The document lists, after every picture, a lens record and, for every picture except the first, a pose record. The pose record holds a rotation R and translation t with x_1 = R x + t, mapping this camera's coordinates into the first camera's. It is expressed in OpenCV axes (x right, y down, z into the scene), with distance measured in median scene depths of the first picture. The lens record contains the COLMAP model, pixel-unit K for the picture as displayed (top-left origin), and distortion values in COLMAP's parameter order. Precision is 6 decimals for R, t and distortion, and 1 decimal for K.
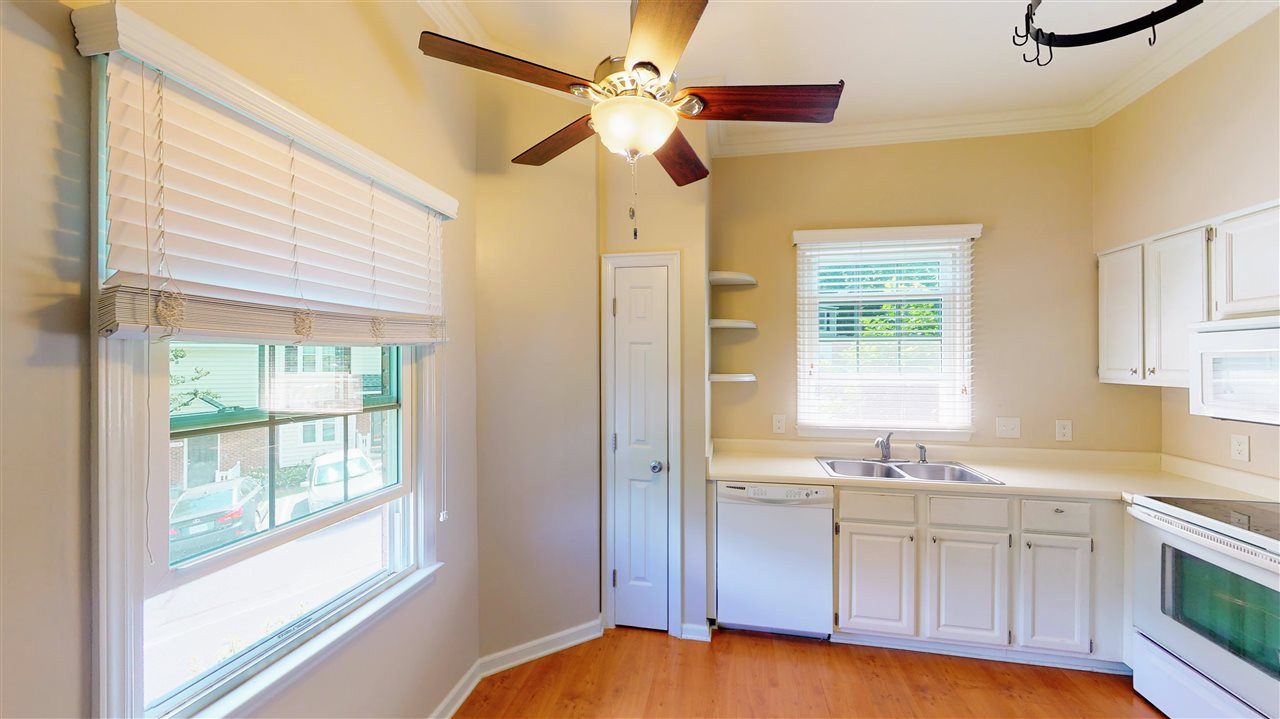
lens RADIAL K [[465.2, 0, 639.5], [0, 465.2, 364.5], [0, 0, 1]] dist [-0.000380, -0.000376]
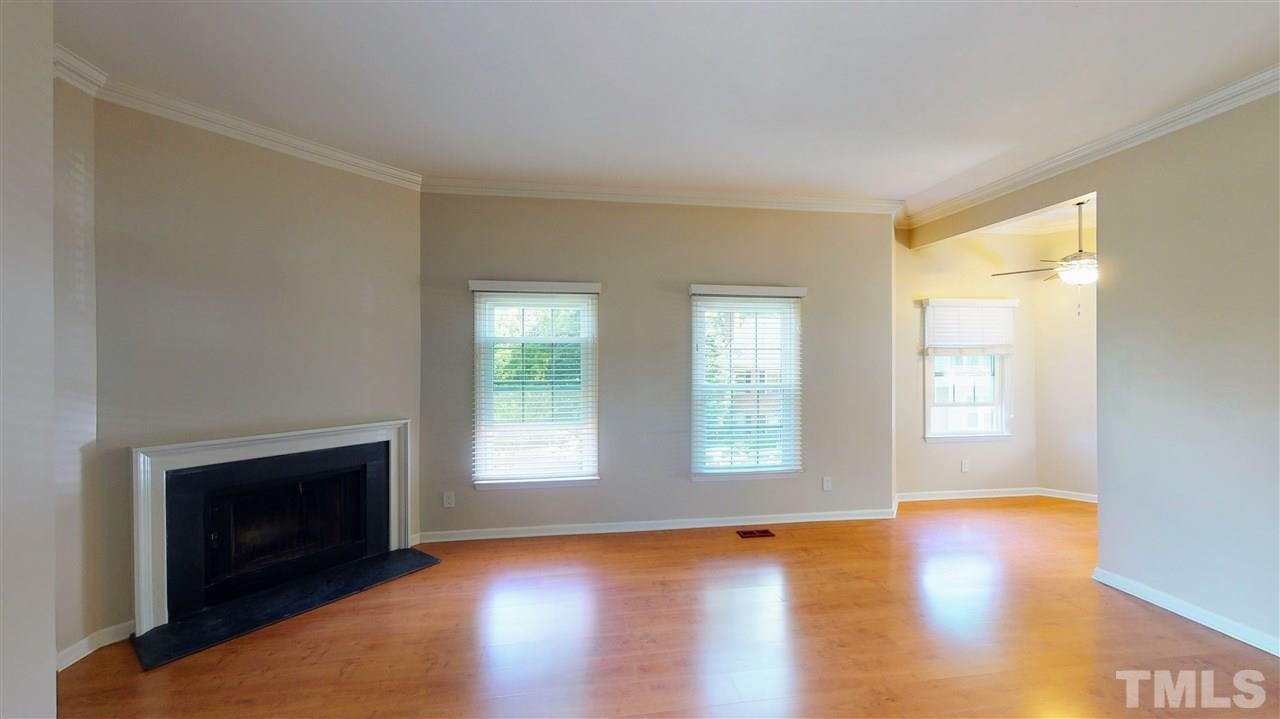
lens RADIAL K [[465.2, 0, 636.2], [0, 465.2, 361.6], [0, 0, 1]] dist [-0.000380, -0.000376]
pose [[0.316475, -0.003103, -0.948596, 1.813060], [-0.003354, 0.999985, -0.004390, 0.027463], [0.948595, 0.004571, 0.316460, -2.423967]]
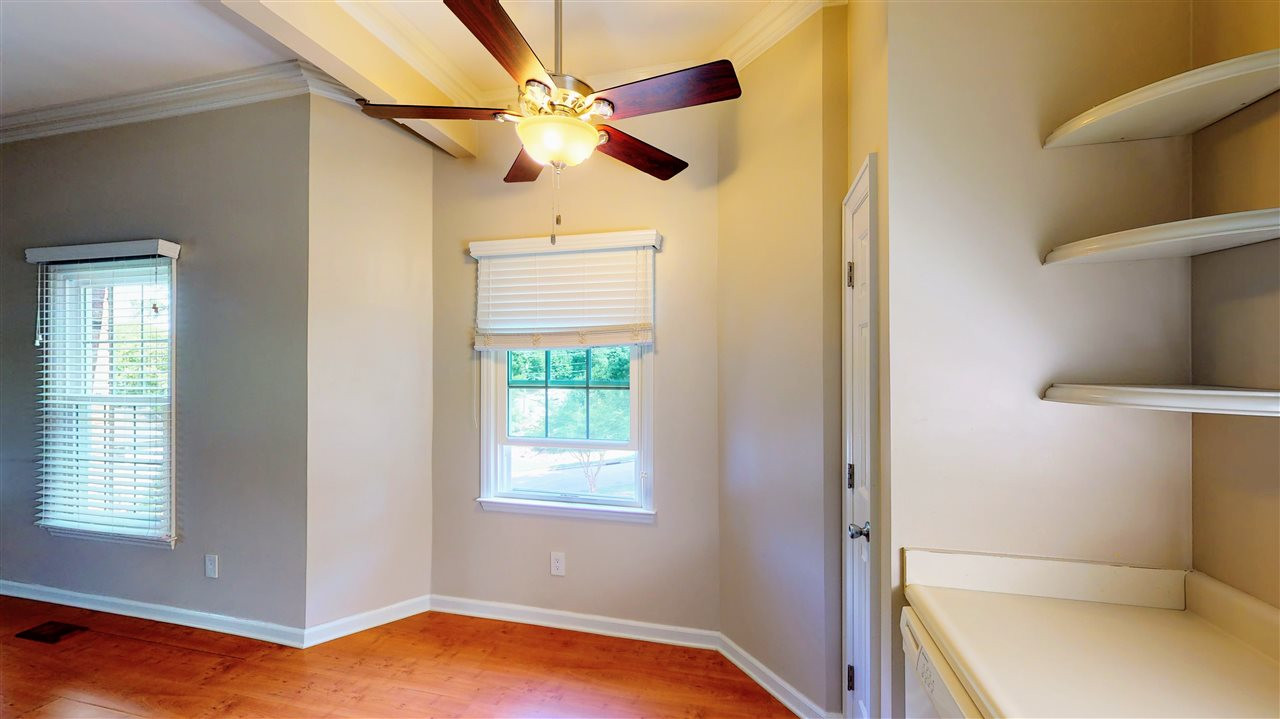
lens RADIAL K [[465.2, 0, 638.4], [0, 465.2, 361.7], [0, 0, 1]] dist [-0.000380, -0.000376]
pose [[-0.045530, -0.009884, -0.998914, 1.089278], [-0.005480, 0.999938, -0.009644, 0.024299], [0.998948, 0.005035, -0.045582, 1.248533]]
